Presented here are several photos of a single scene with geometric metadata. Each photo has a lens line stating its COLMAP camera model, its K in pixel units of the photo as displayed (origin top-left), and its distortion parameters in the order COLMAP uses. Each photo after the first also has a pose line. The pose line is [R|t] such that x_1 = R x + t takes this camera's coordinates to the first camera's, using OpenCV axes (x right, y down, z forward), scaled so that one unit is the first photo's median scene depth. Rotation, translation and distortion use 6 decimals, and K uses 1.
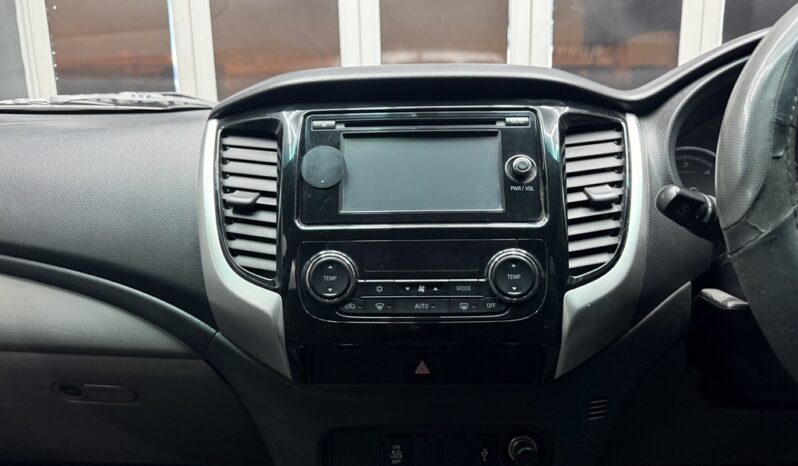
lens RADIAL K [[584.7, 0, 398.7], [0, 584.7, 238.1], [0, 0, 1]] dist [0.038782, -0.001571]
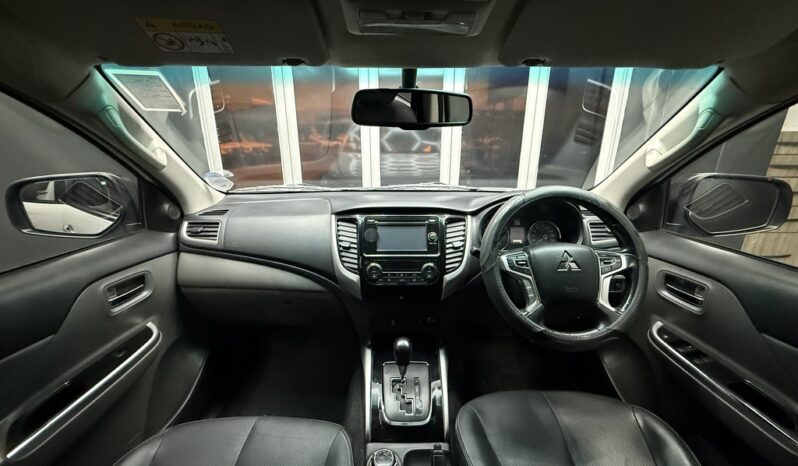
lens RADIAL K [[317.3, 0, 396.0], [0, 317.3, 230.4], [0, 0, 1]] dist [-0.001264, 0.000036]
pose [[0.999525, 0.004598, 0.030478, -0.047667], [-0.007357, 0.995819, 0.091053, -0.315226], [-0.029932, -0.091234, 0.995380, -0.743550]]
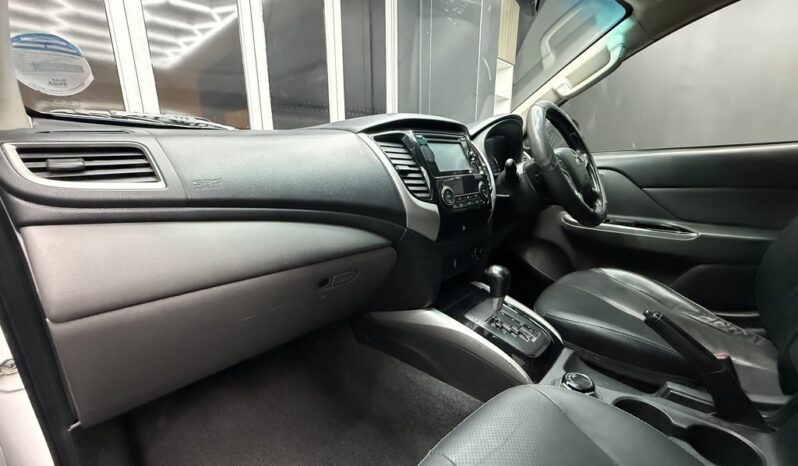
lens RADIAL K [[317.3, 0, 396.0], [0, 317.3, 230.4], [0, 0, 1]] dist [-0.001264, 0.000036]
pose [[0.673954, -0.162125, 0.720764, -1.250416], [0.134225, 0.986257, 0.096336, 0.047777], [-0.726477, 0.031818, 0.686453, 0.205347]]
